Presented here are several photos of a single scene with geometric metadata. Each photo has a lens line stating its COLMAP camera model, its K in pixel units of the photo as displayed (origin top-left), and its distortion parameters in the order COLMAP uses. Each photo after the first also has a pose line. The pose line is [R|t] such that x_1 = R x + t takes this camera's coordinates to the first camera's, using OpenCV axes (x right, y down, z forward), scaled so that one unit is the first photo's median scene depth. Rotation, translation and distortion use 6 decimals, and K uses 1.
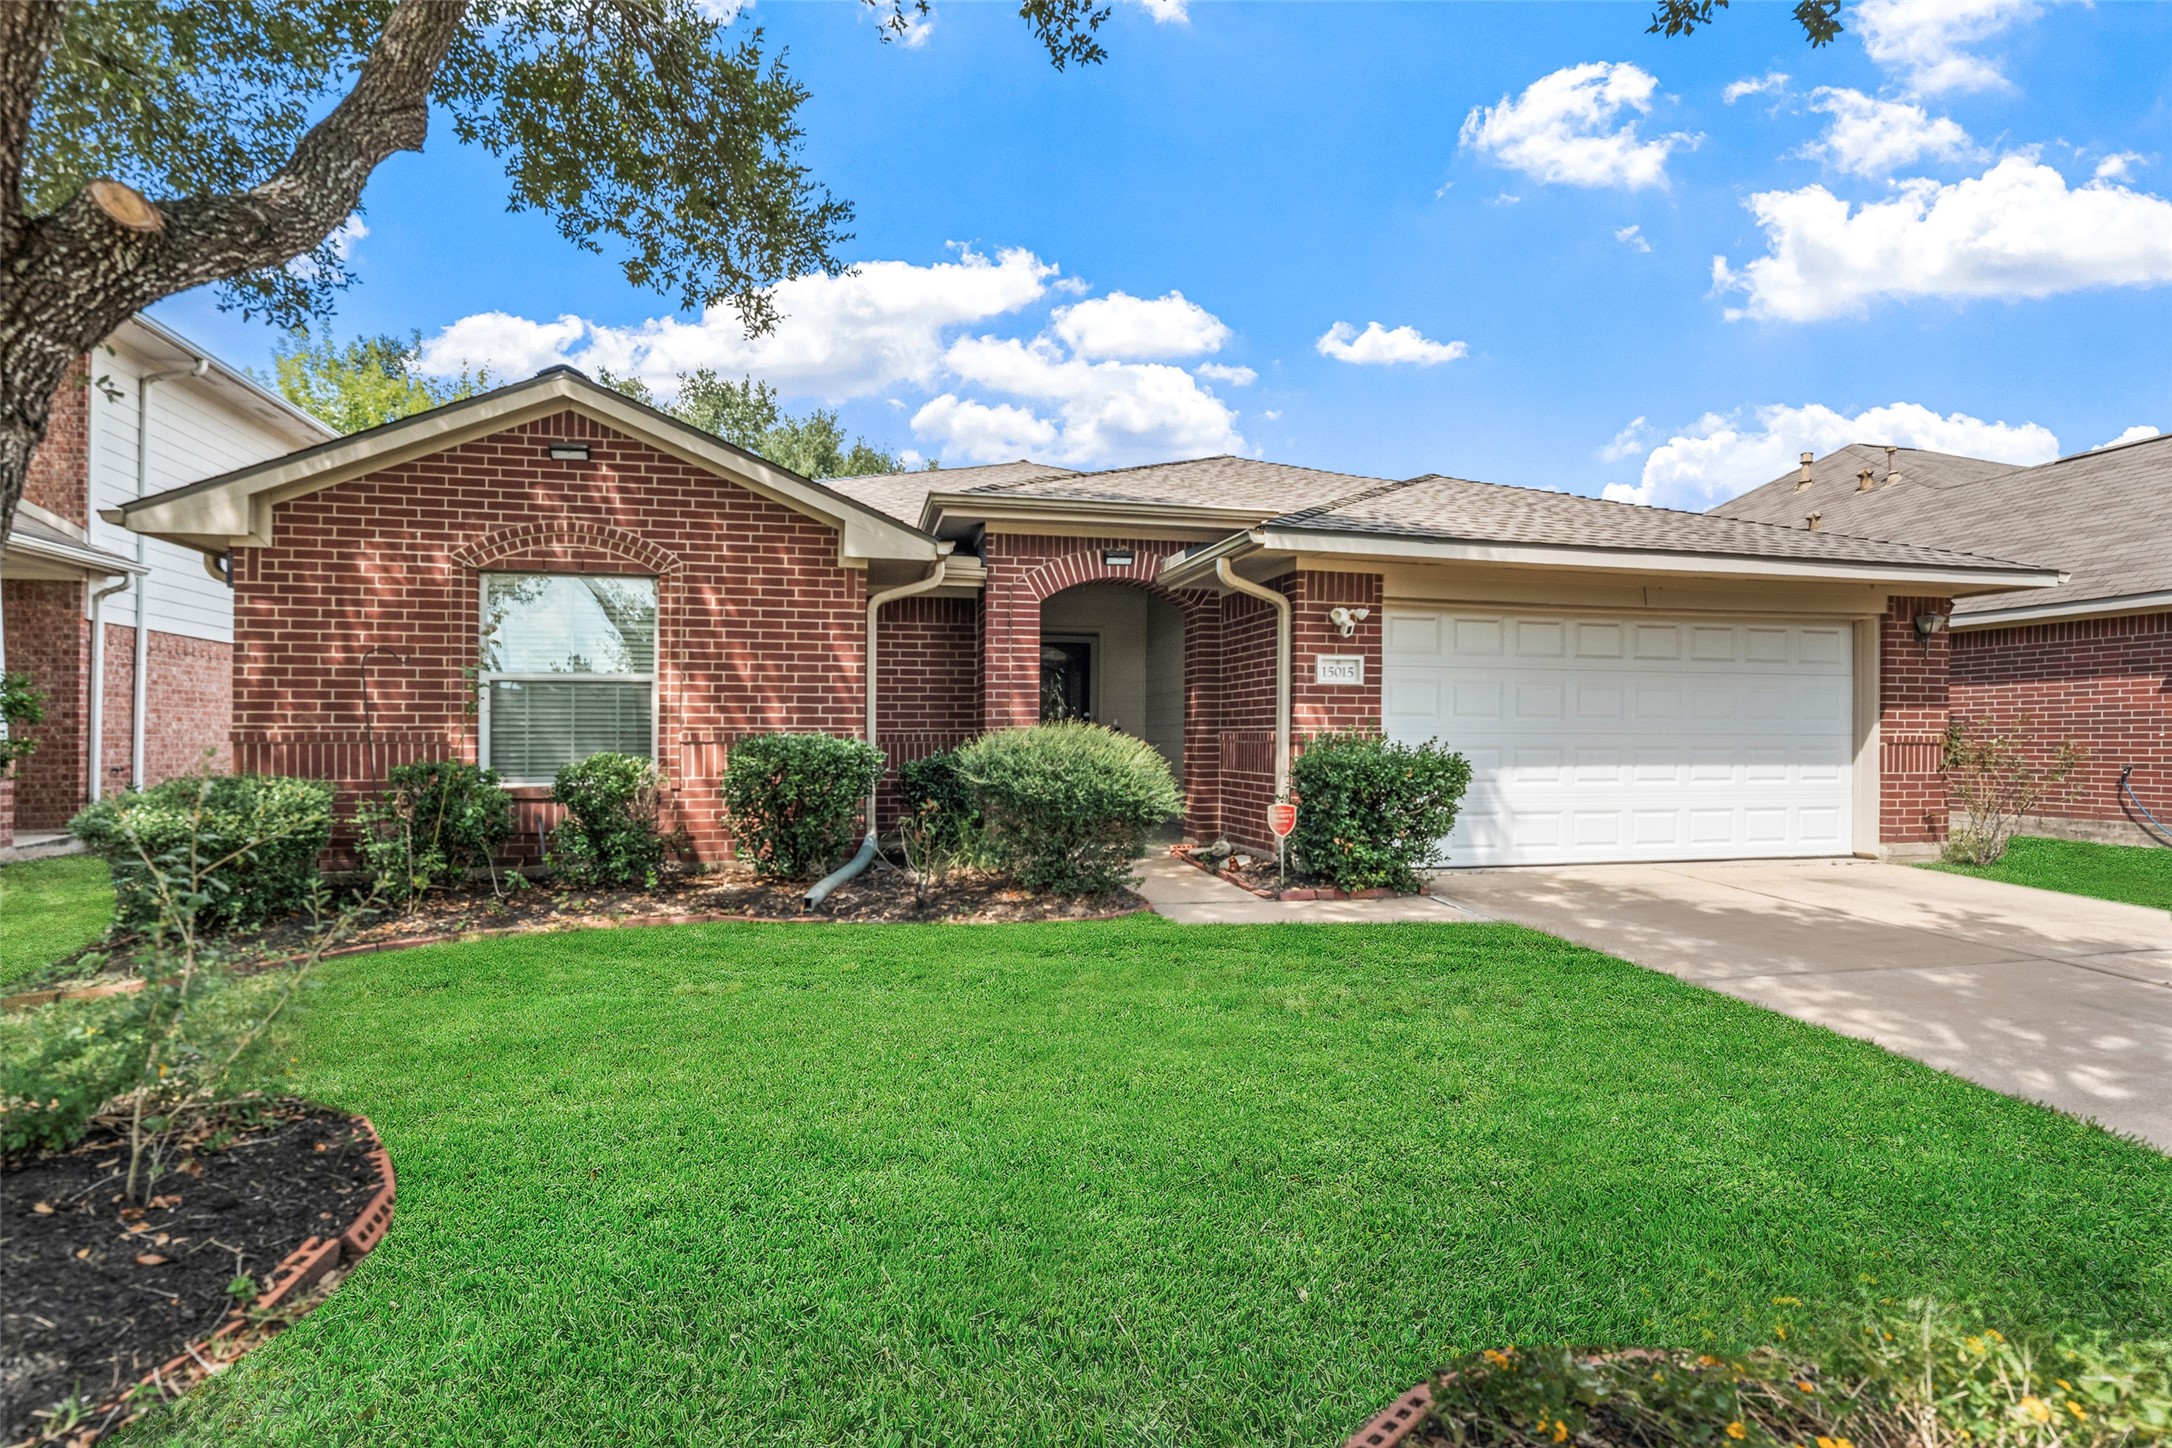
lens RADIAL K [[1009.1, 0, 1111.1], [0, 1009.1, 810.1], [0, 0, 1]] dist [0.003568, -0.001145]
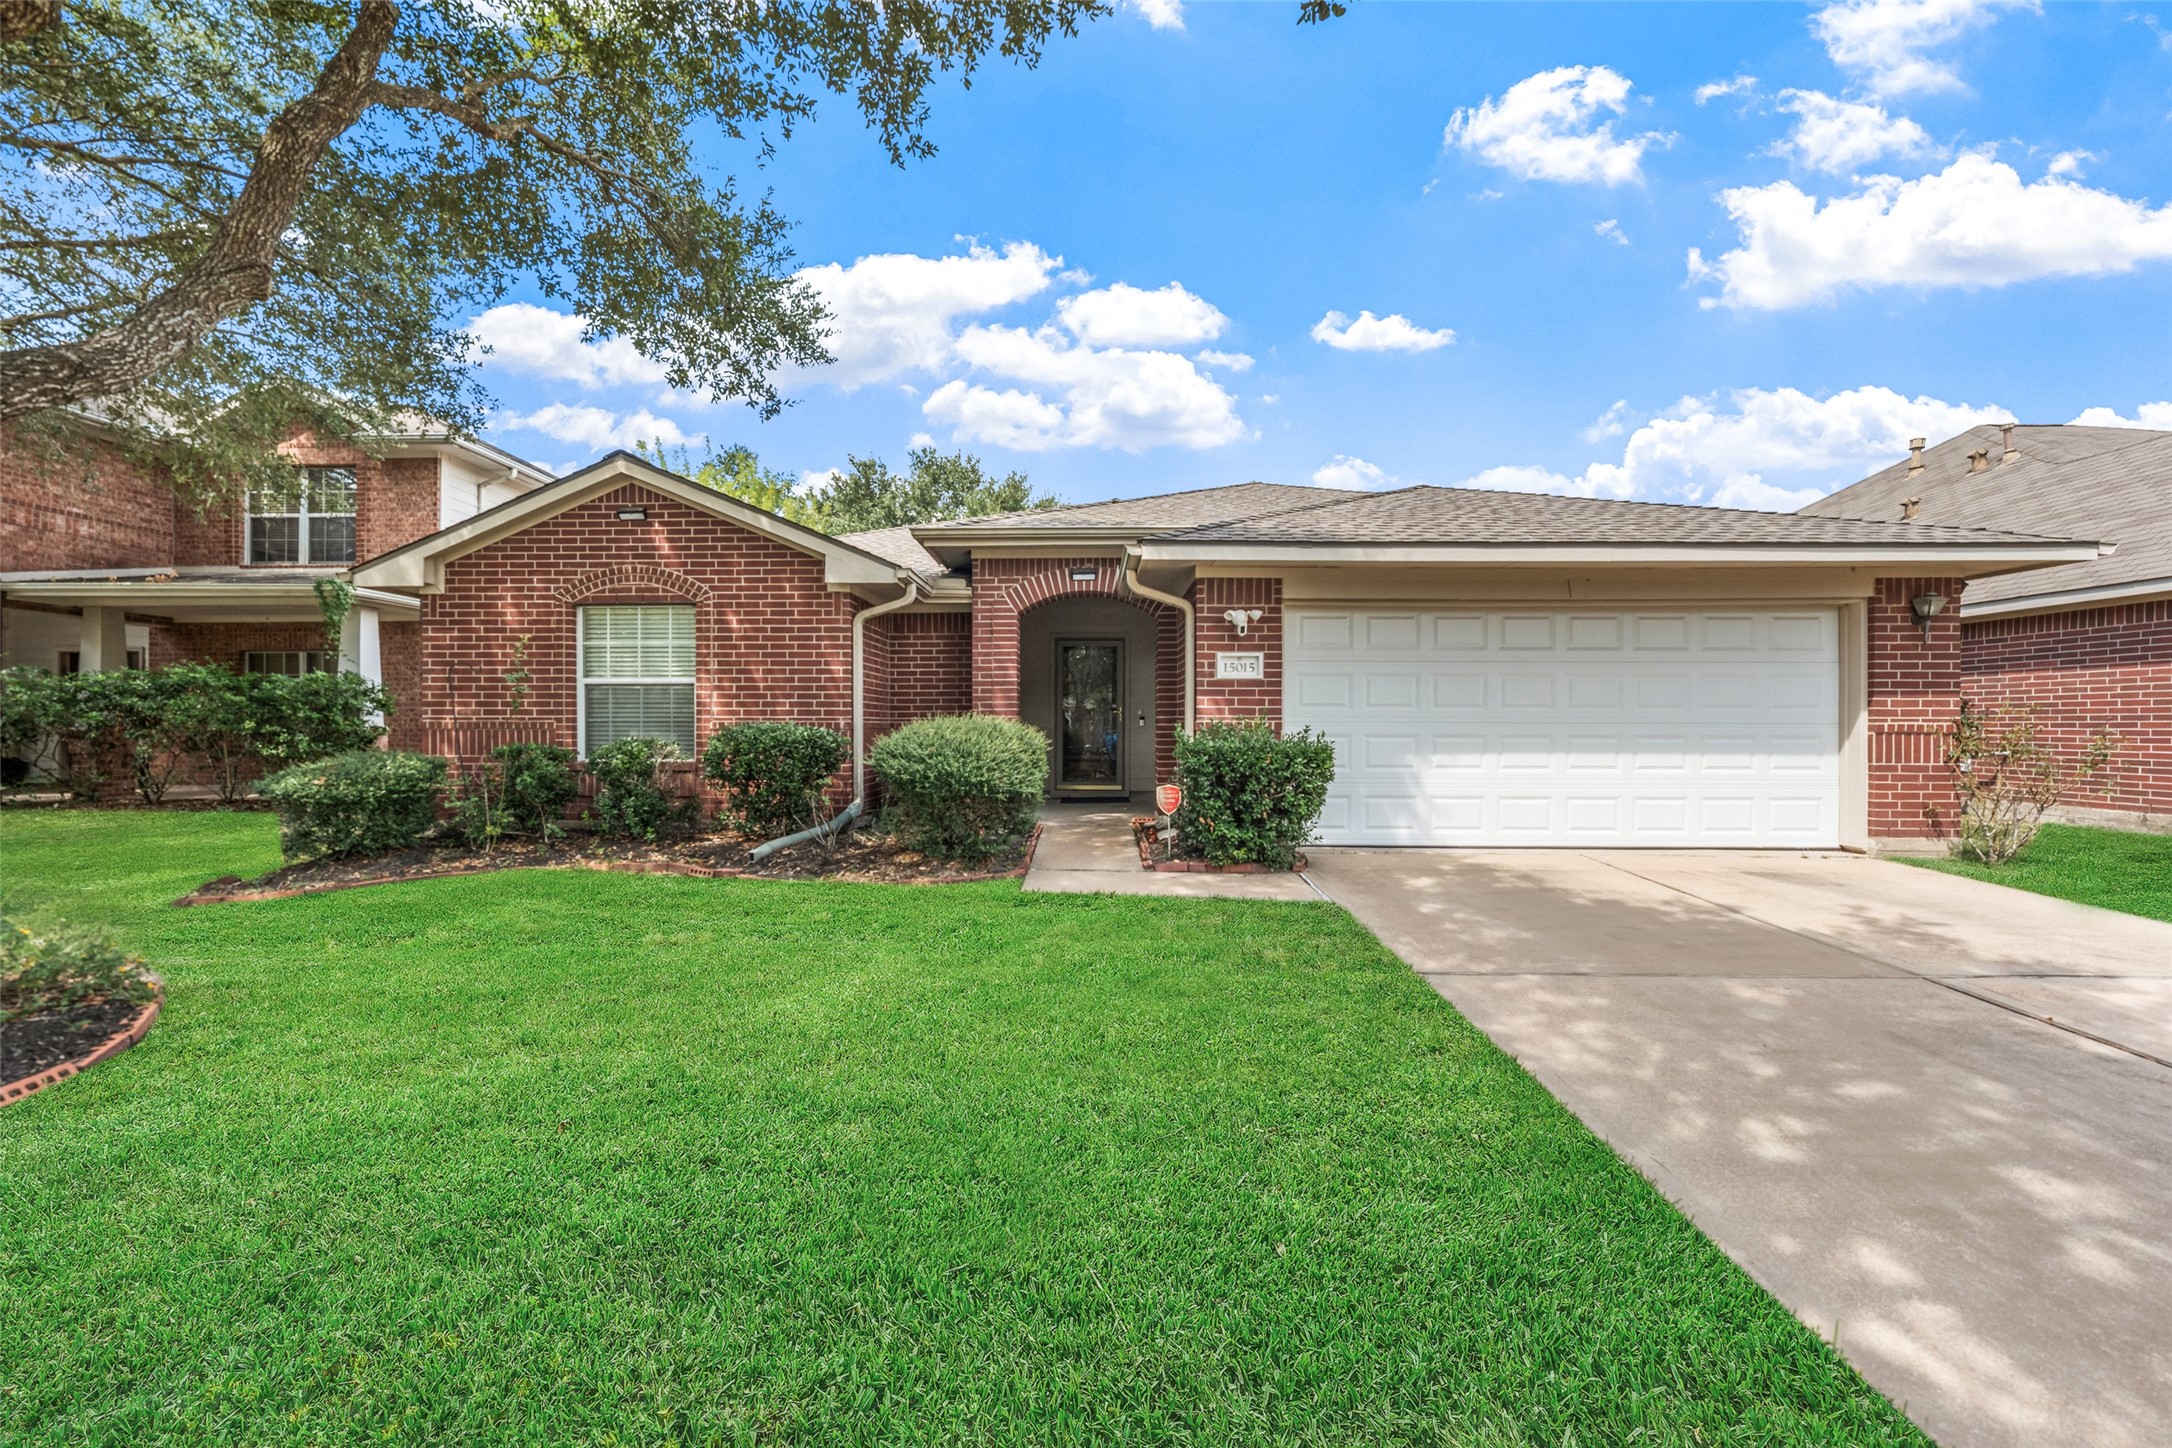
lens RADIAL K [[811.0, 0, 1084.6], [0, 811.0, 774.8], [0, 0, 1]] dist [-0.001202, 0.000618]
pose [[0.969218, 0.015707, -0.245704, 0.283218], [-0.017877, 0.999818, -0.006605, -0.009736], [0.245556, 0.010795, 0.969322, 0.093470]]
